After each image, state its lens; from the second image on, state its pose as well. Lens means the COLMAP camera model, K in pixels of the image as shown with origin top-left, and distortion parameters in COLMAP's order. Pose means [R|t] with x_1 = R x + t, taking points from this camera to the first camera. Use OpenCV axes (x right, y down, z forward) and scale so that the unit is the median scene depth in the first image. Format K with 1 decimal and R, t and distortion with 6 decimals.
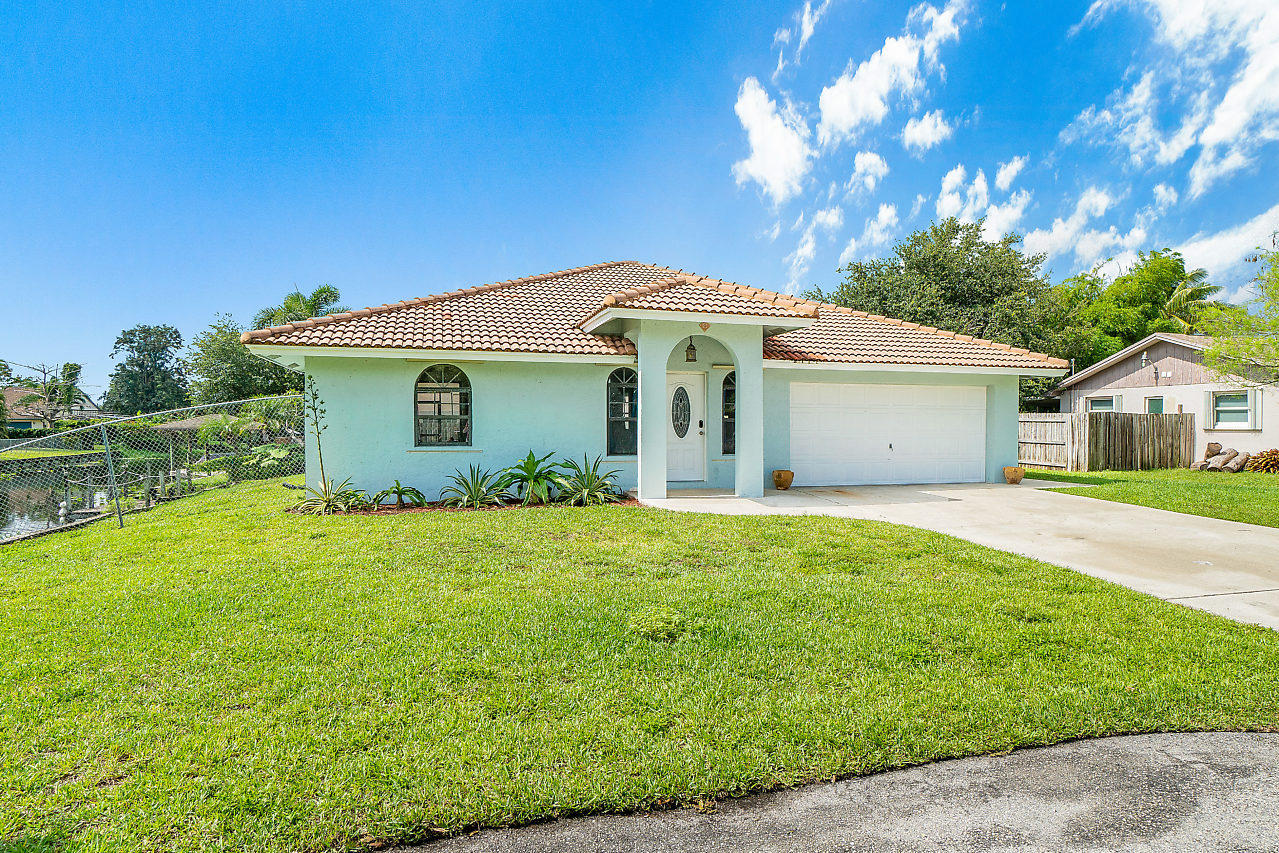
lens RADIAL K [[564.6, 0, 632.8], [0, 564.6, 428.1], [0, 0, 1]] dist [0.032018, 0.000115]
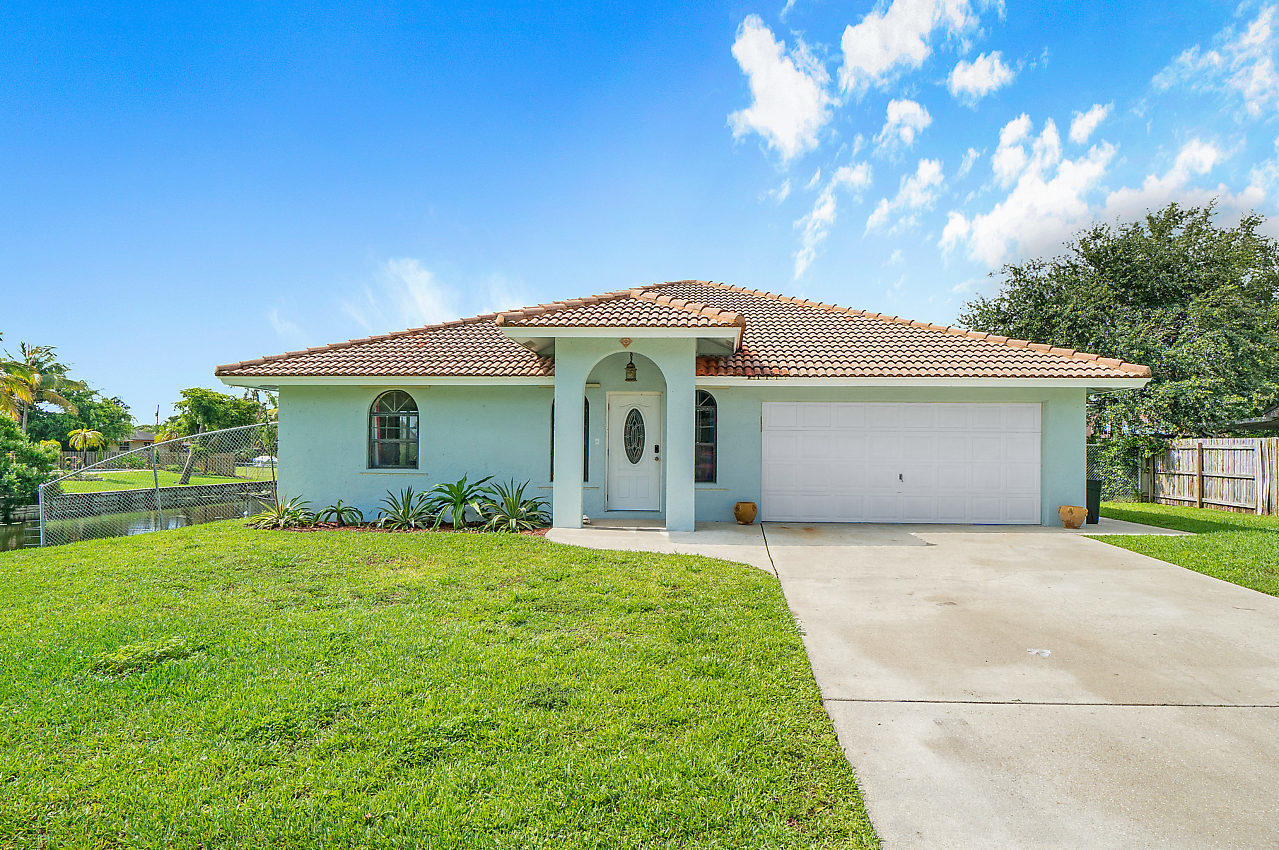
lens RADIAL K [[565.1, 0, 643.0], [0, 565.1, 433.2], [0, 0, 1]] dist [-0.003336, 0.000635]
pose [[0.958845, -0.005242, -0.283883, 0.373609], [-0.006268, 0.999195, -0.039623, 0.004101], [0.283862, 0.039771, 0.958040, 0.117786]]
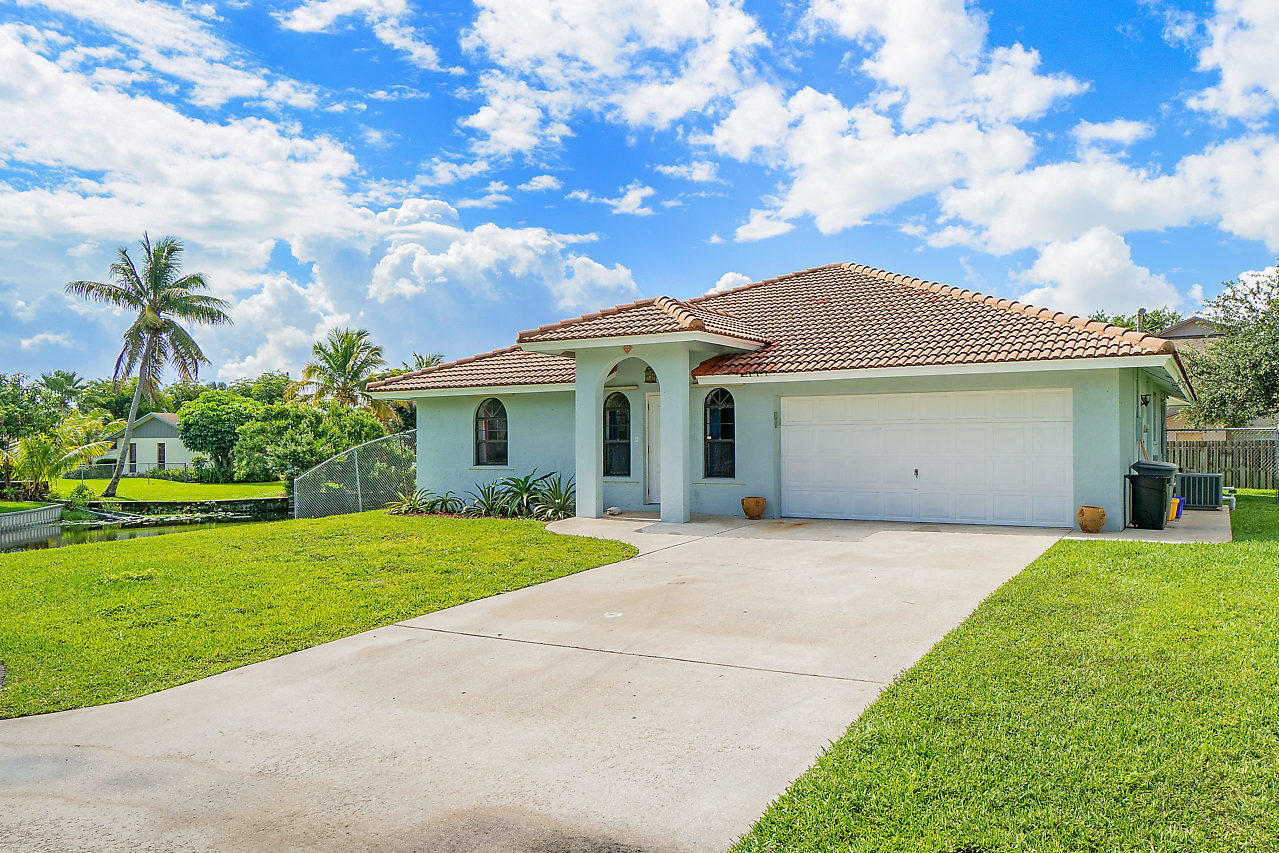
lens RADIAL K [[564.6, 0, 632.8], [0, 564.6, 428.1], [0, 0, 1]] dist [0.032018, 0.000115]
pose [[0.823679, -0.027032, -0.566412, 0.573466], [0.004295, 0.999132, -0.041438, 0.003209], [0.567041, 0.031699, 0.823080, 0.150360]]
